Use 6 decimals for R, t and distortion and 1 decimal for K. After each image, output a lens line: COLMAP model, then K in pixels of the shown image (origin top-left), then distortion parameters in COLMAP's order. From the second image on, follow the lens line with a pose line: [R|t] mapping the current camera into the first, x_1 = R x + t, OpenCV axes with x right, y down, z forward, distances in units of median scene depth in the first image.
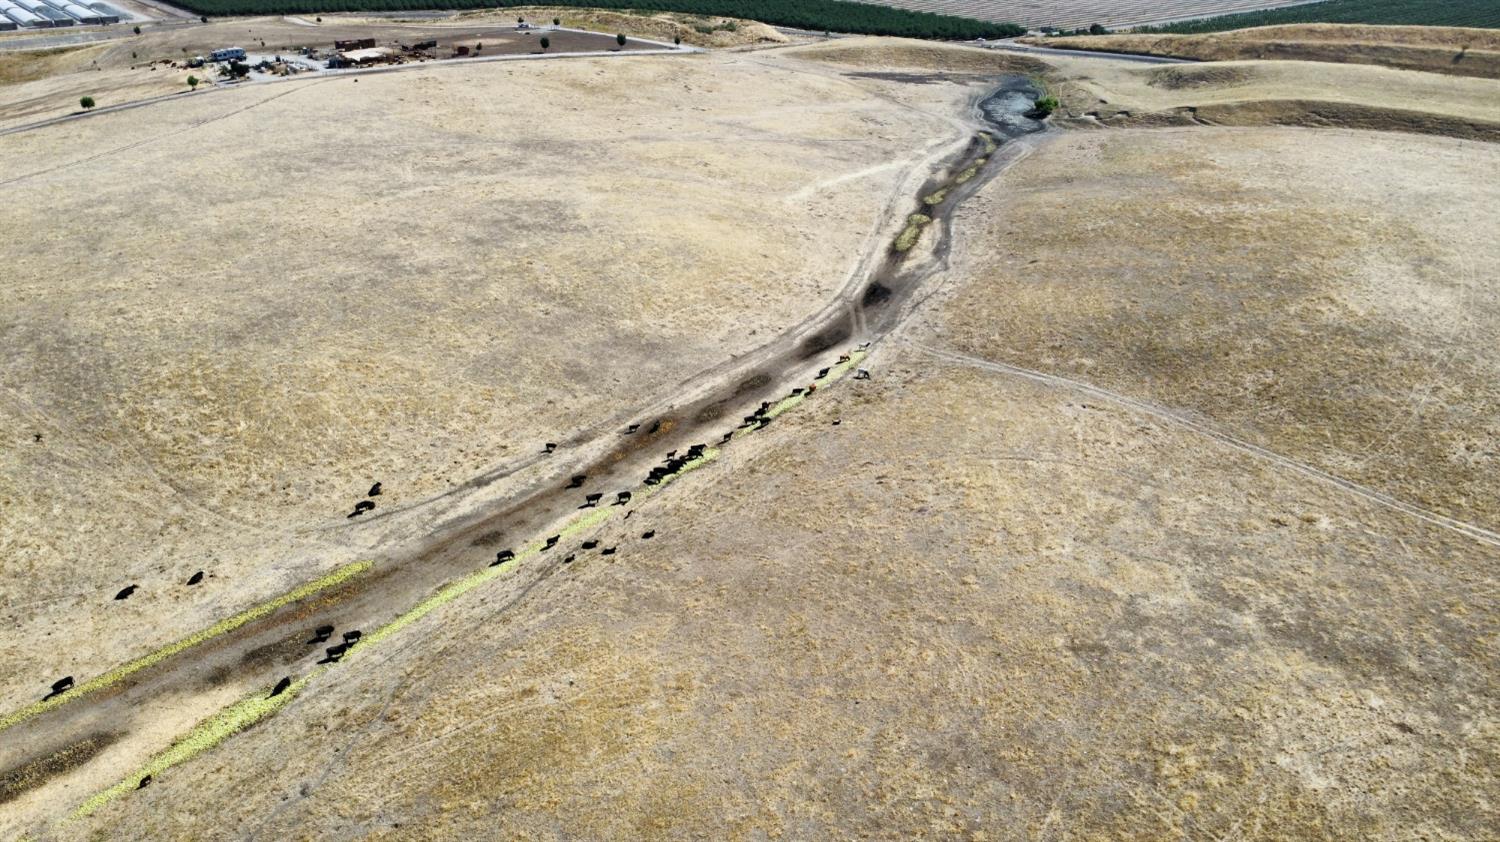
lens RADIAL K [[1077.9, 0, 750.0], [0, 1077.9, 421.0], [0, 0, 1]] dist [-0.026233, -0.004948]
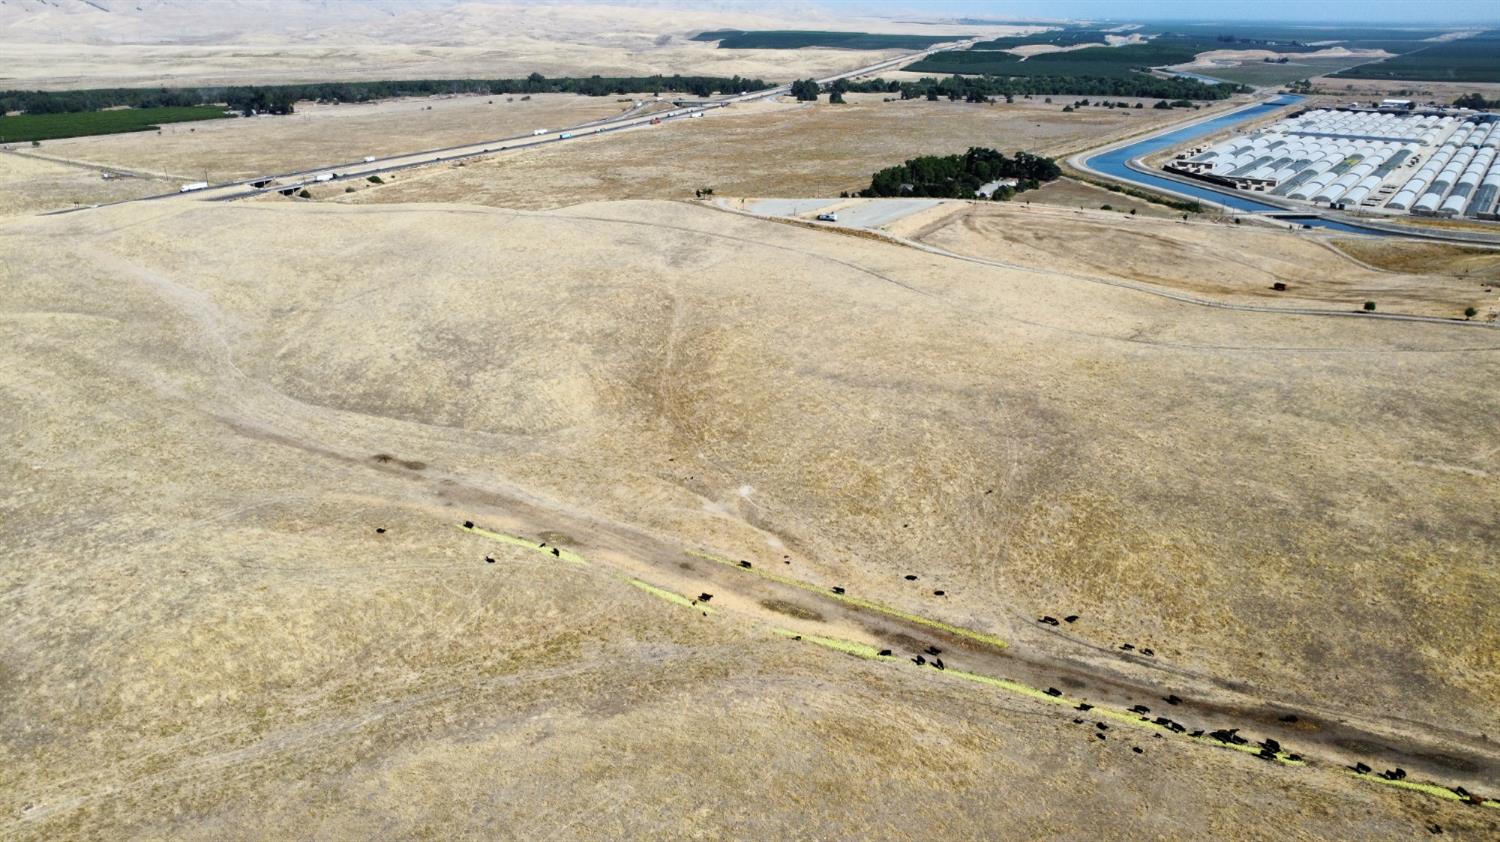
lens RADIAL K [[1077.9, 0, 750.0], [0, 1077.9, 421.0], [0, 0, 1]] dist [-0.026233, -0.004948]
pose [[0.252211, 0.339725, -0.906077, 0.748944], [-0.452121, 0.869231, 0.200060, -0.257493], [0.855556, 0.359199, 0.372827, 0.016279]]
